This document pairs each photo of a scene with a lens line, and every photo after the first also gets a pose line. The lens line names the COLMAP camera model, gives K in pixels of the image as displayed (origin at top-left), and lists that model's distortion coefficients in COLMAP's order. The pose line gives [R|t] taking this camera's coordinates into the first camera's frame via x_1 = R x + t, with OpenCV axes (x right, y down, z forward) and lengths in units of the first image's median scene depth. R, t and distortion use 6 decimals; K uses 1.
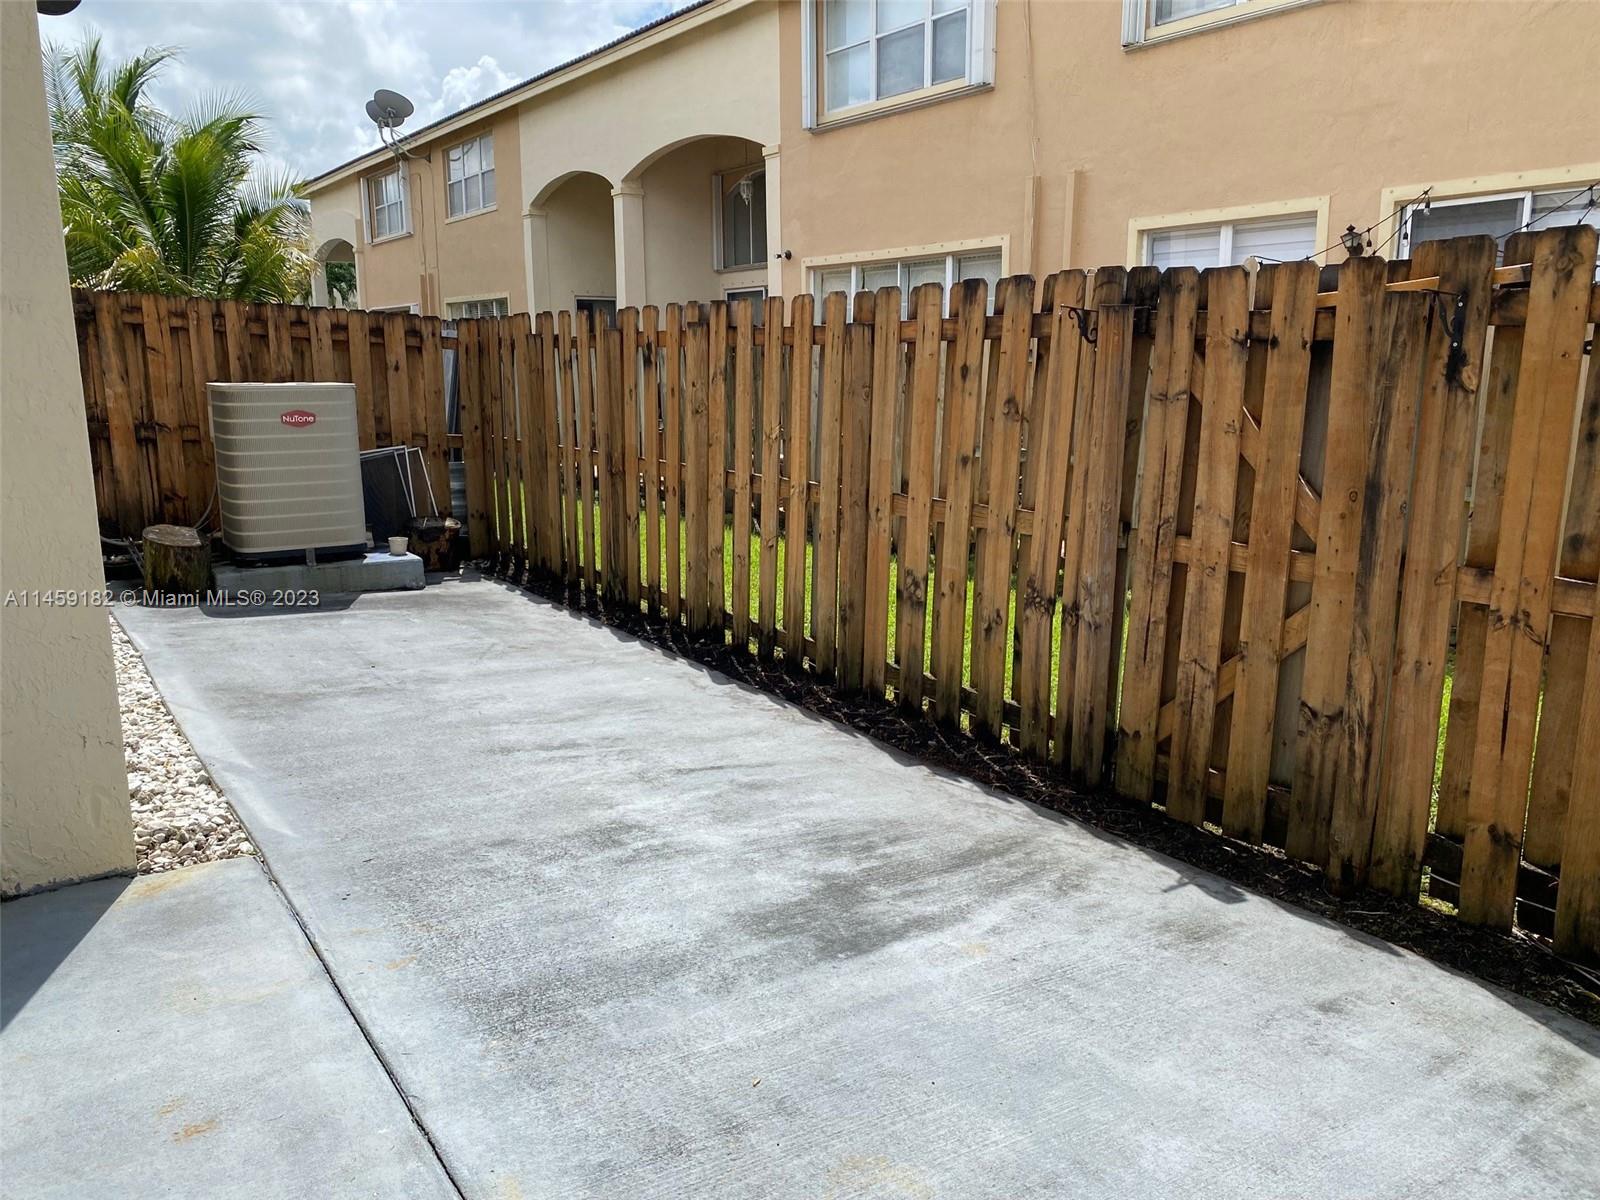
lens RADIAL K [[1237.4, 0, 798.6], [0, 1237.4, 582.3], [0, 0, 1]] dist [0.071480, -0.158344]
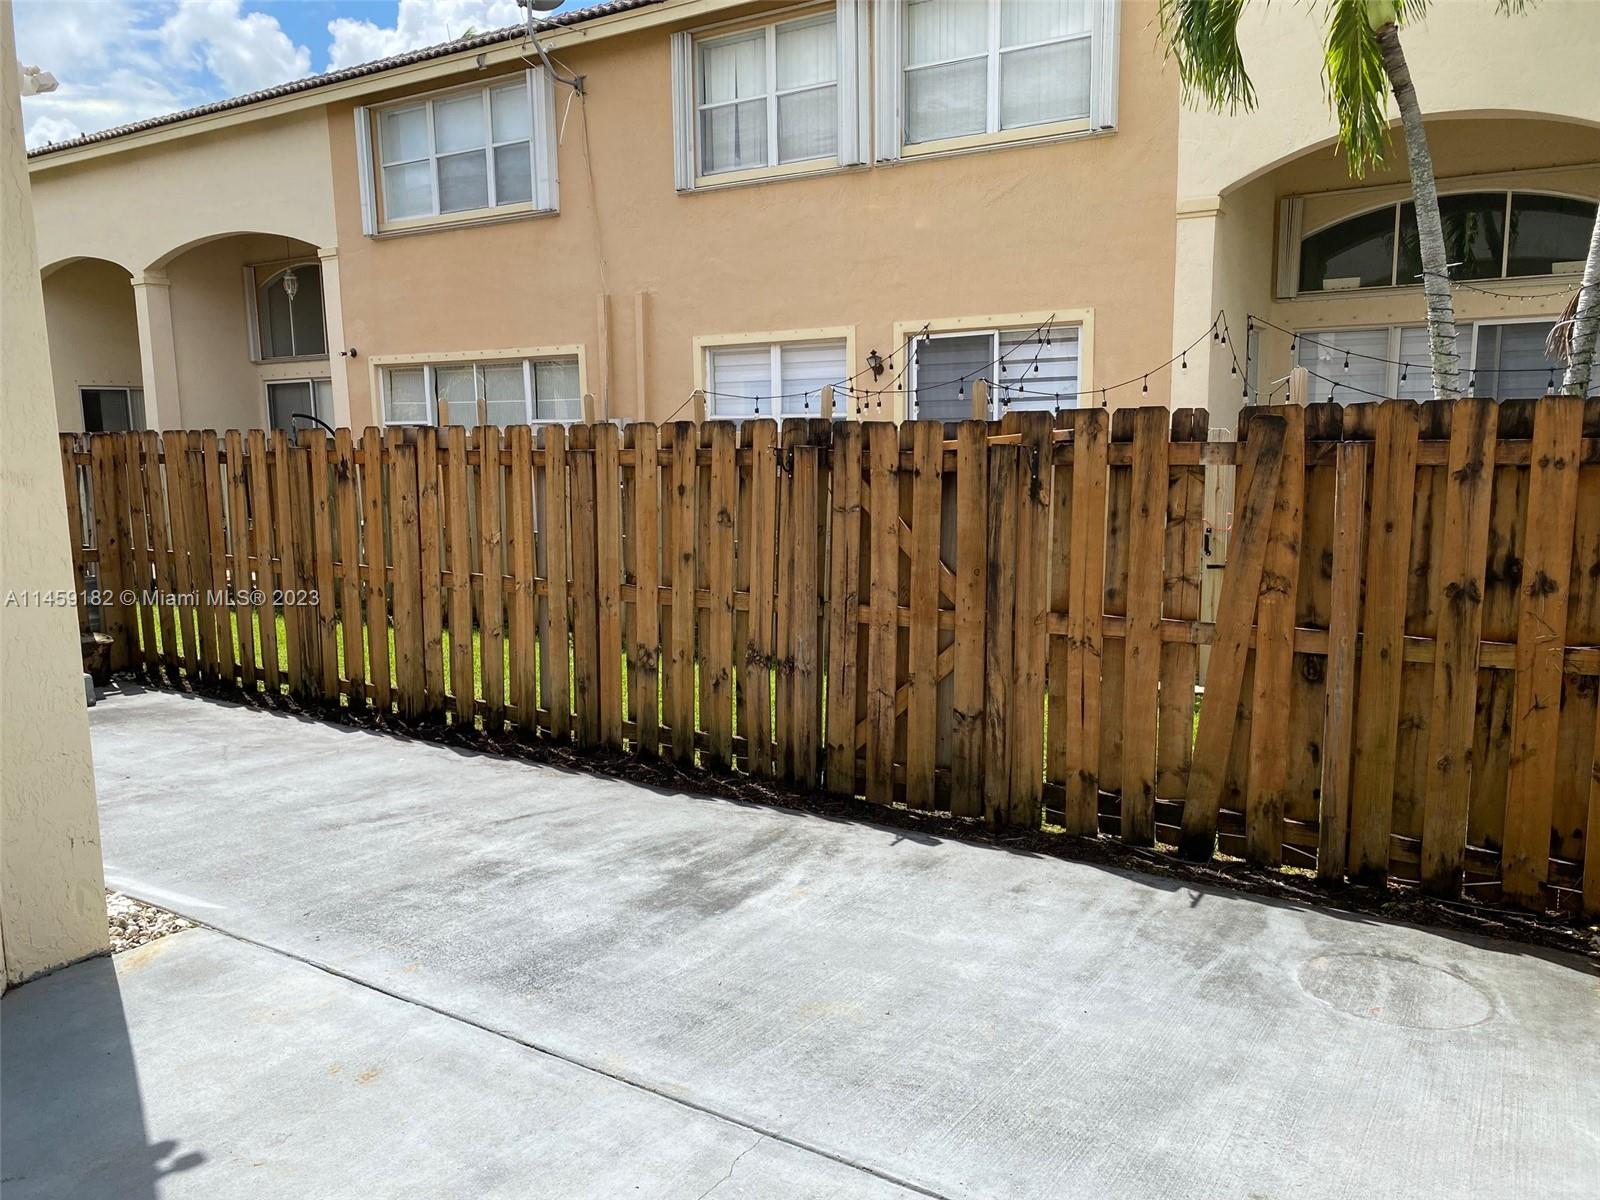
lens RADIAL K [[1237.4, 0, 798.6], [0, 1237.4, 582.3], [0, 0, 1]] dist [0.071480, -0.158344]
pose [[0.920965, -0.060006, 0.384997, -0.303646], [0.082266, 0.995742, -0.041594, -0.009066], [-0.380862, 0.069979, 0.921980, -0.287052]]
